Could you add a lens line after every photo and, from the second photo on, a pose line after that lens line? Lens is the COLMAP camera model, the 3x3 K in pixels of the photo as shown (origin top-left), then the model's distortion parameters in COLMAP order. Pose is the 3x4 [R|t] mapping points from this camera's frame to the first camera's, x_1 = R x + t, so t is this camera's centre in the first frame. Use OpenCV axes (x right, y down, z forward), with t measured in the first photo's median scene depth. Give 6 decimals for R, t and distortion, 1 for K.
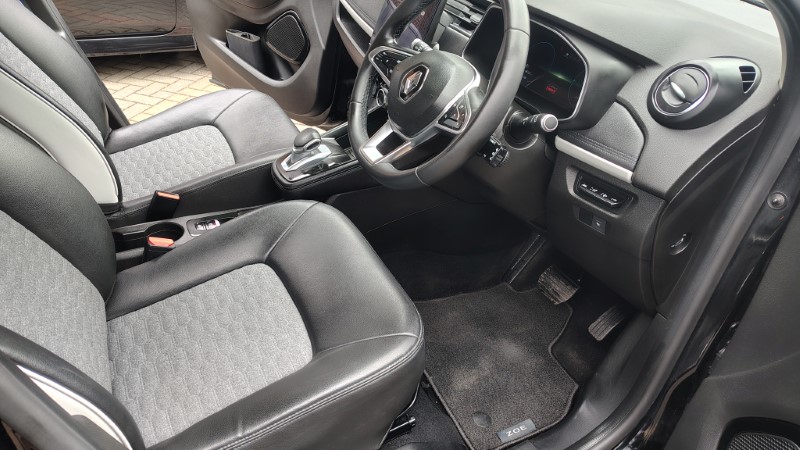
lens RADIAL K [[550.3, 0, 404.5], [0, 550.3, 235.2], [0, 0, 1]] dist [0.035715, -0.035274]
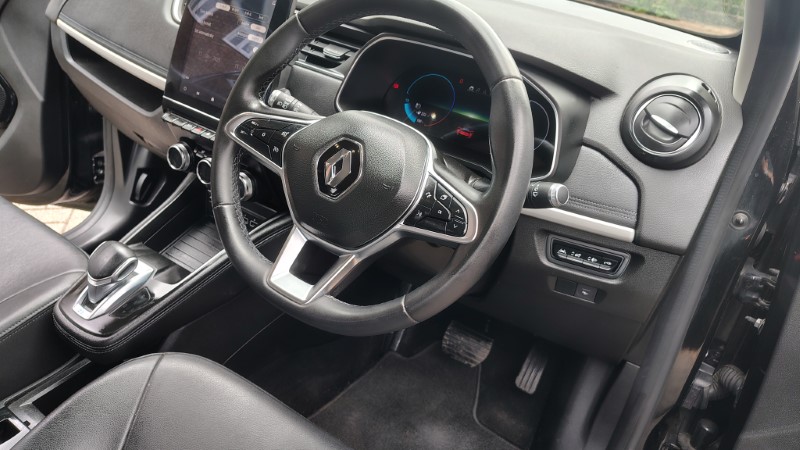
lens RADIAL K [[555.9, 0, 400.0], [0, 555.9, 225.0], [0, 0, 1]] dist [0.033816, -0.061684]
pose [[0.870311, -0.234620, 0.433027, -0.194515], [0.245078, 0.968961, 0.032430, -0.191368], [-0.427194, 0.077902, 0.900798, 0.345468]]
